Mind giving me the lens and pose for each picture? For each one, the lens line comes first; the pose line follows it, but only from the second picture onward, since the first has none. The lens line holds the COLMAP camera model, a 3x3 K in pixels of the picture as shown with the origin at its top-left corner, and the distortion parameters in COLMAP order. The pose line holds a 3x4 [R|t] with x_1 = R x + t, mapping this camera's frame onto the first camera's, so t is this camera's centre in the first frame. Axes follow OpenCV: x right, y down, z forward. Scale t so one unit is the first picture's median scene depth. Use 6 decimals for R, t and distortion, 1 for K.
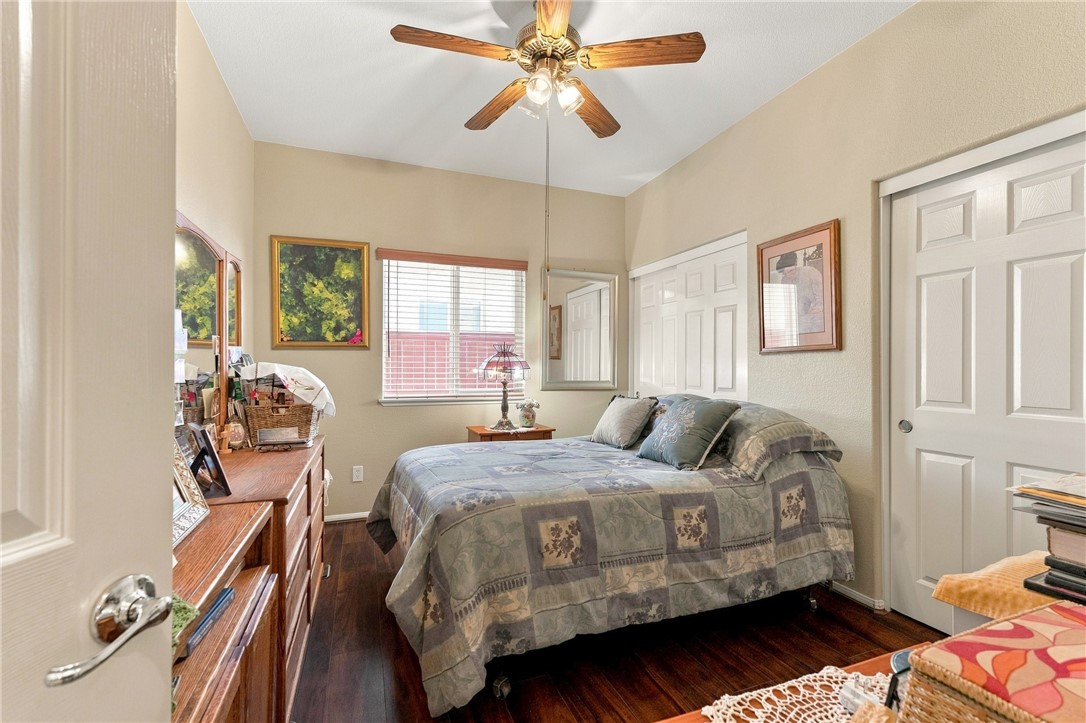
lens RADIAL K [[467.0, 0, 542.1], [0, 467.0, 363.0], [0, 0, 1]] dist [-0.003801, -0.000447]
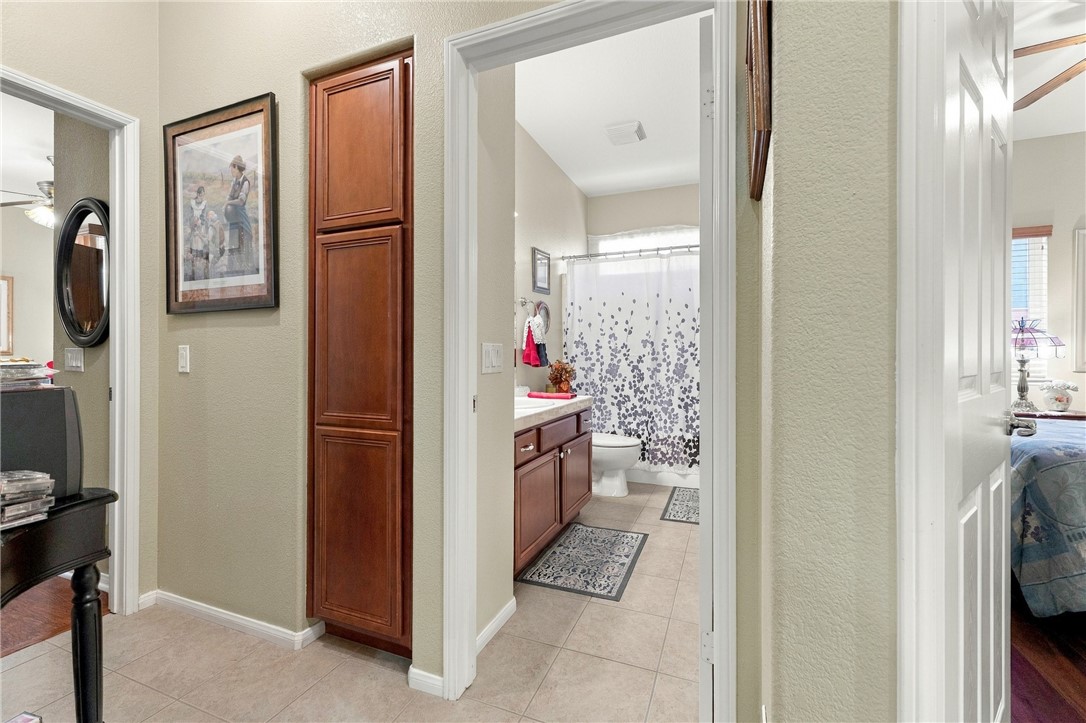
lens RADIAL K [[467.0, 0, 539.7], [0, 467.0, 355.9], [0, 0, 1]] dist [-0.003801, -0.000447]
pose [[0.728847, 0.005686, -0.684653, -0.148694], [-0.001965, 0.999979, 0.006213, 0.027611], [0.684674, -0.003183, 0.728842, -0.332062]]
